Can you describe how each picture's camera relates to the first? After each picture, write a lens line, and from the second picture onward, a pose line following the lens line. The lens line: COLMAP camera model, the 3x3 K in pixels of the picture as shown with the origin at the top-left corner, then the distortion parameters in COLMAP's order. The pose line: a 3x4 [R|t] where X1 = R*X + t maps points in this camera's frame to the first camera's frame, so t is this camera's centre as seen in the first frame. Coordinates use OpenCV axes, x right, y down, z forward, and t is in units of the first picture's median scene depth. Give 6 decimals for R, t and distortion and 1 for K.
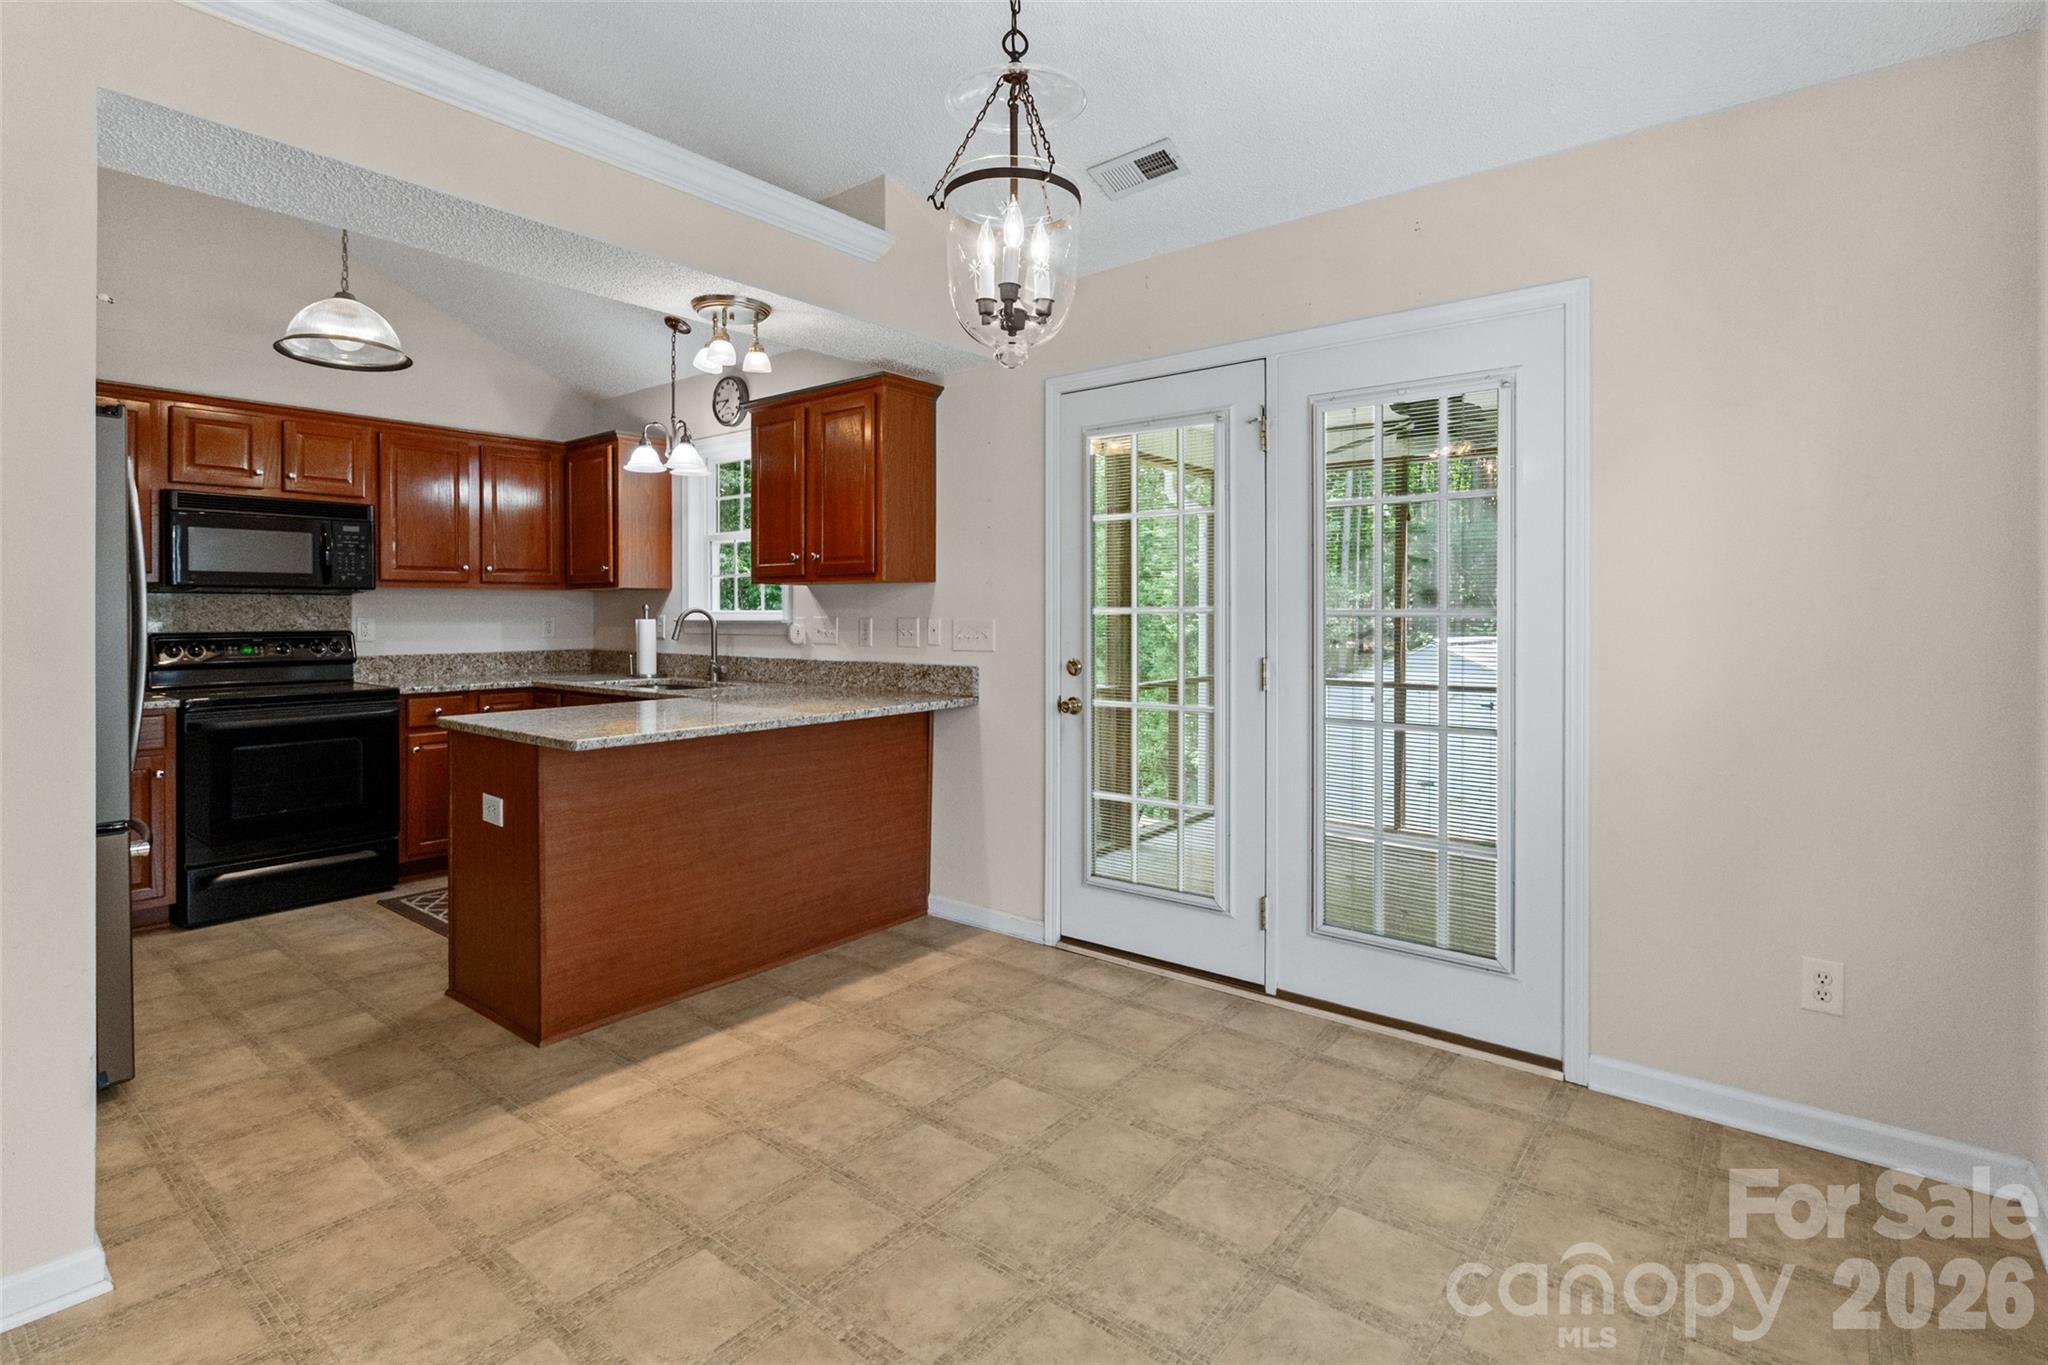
lens RADIAL K [[1056.4, 0, 978.6], [0, 1056.4, 622.1], [0, 0, 1]] dist [0.016698, -0.000247]
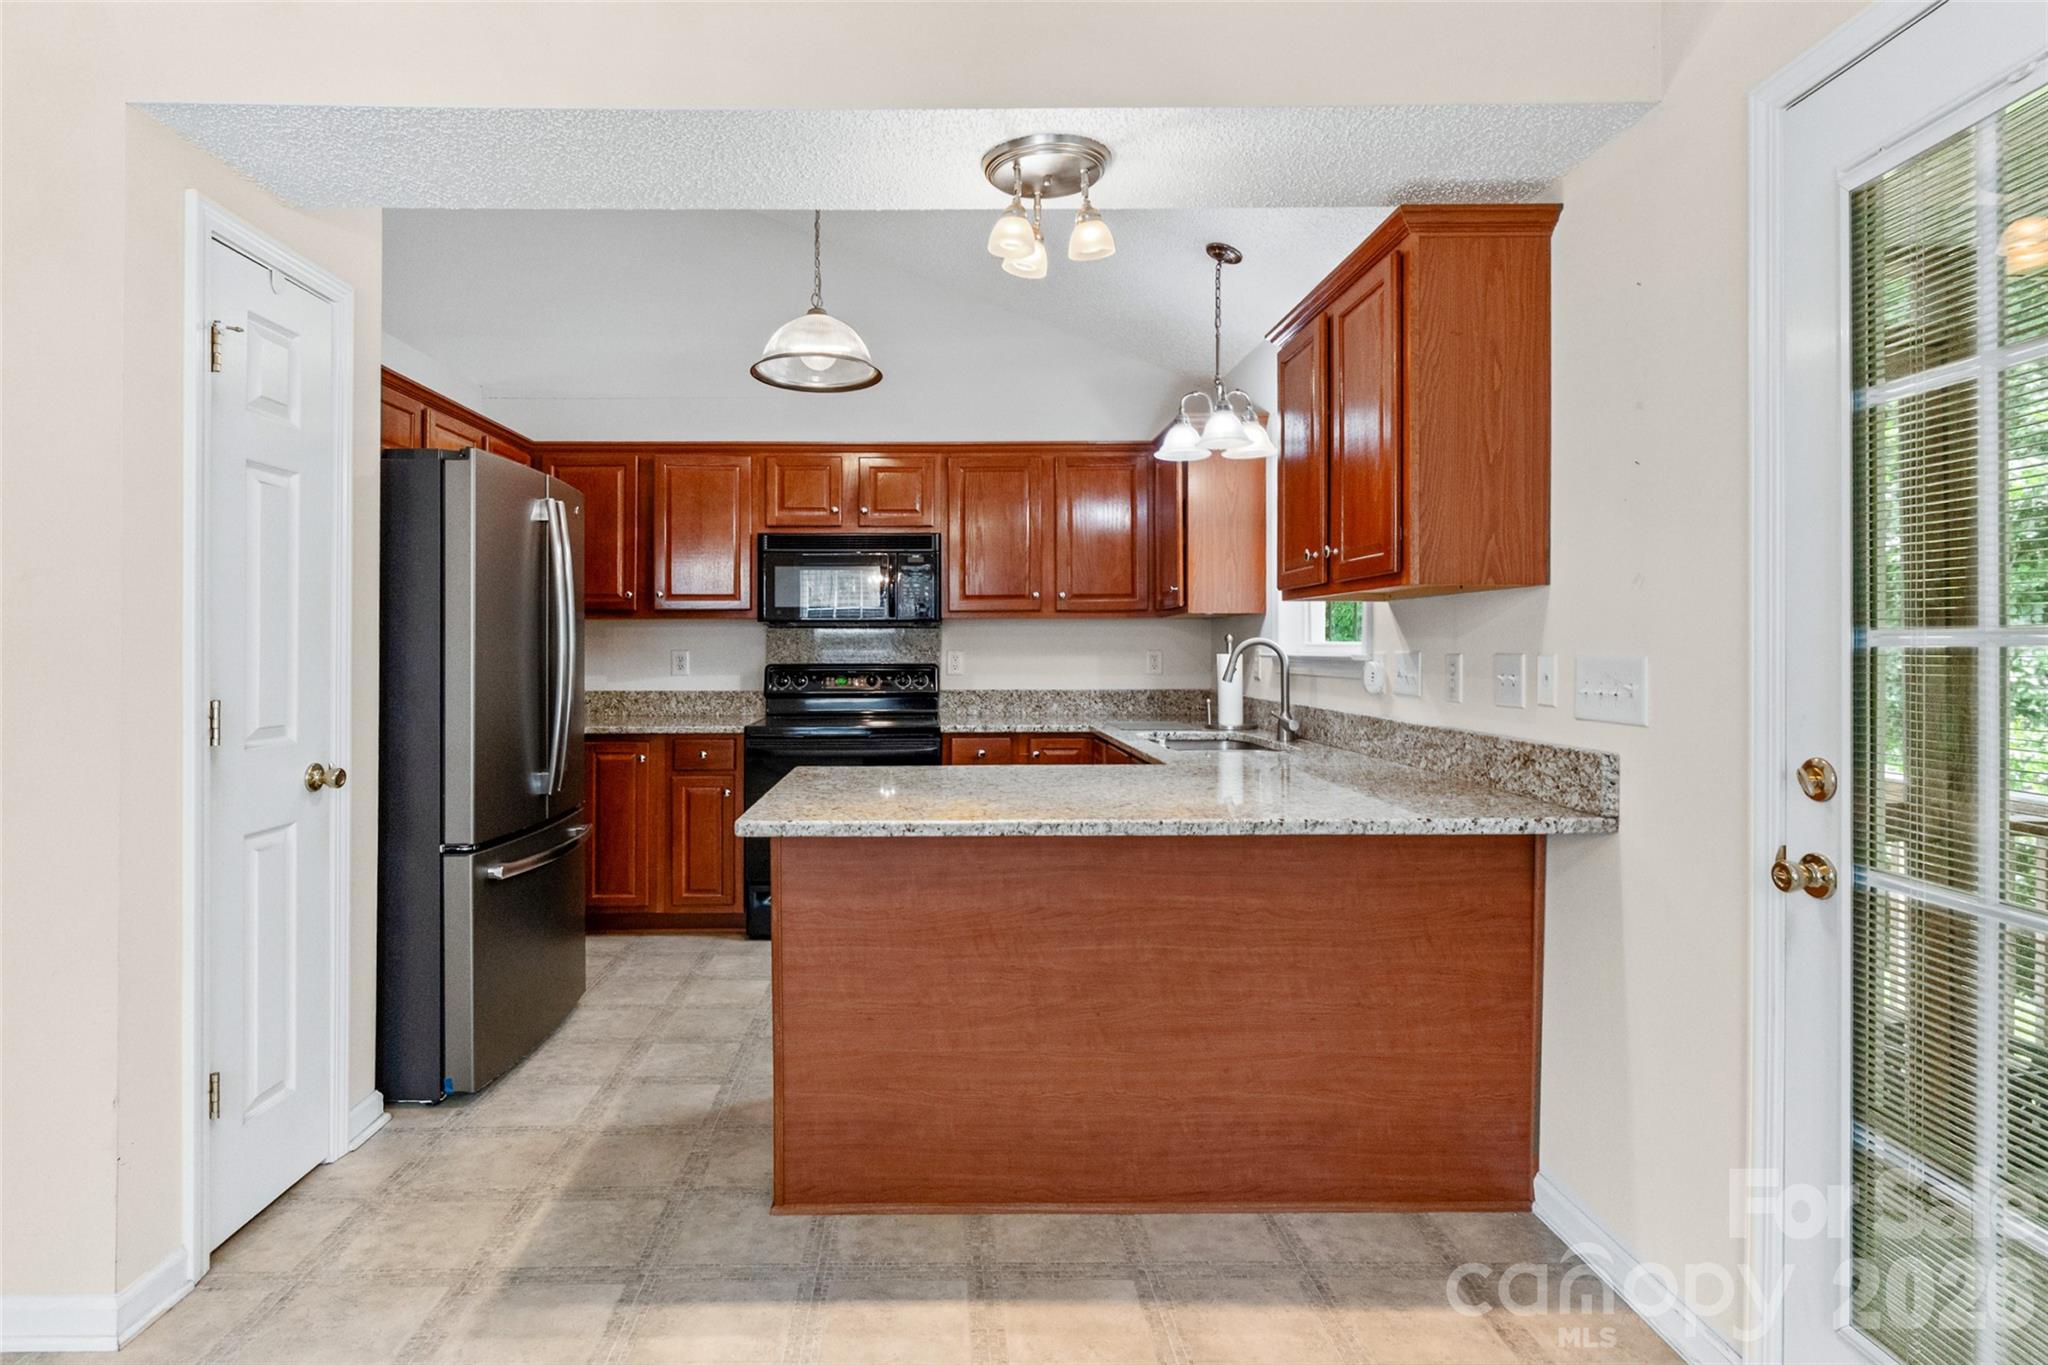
lens RADIAL K [[1032.1, 0, 927.0], [0, 1032.1, 660.6], [0, 0, 1]] dist [0.002997, 0.000452]
pose [[0.627327, 0.010602, -0.778684, 0.167966], [-0.006017, 0.999943, 0.008767, -0.003620], [0.778733, -0.000814, 0.627355, 0.450204]]
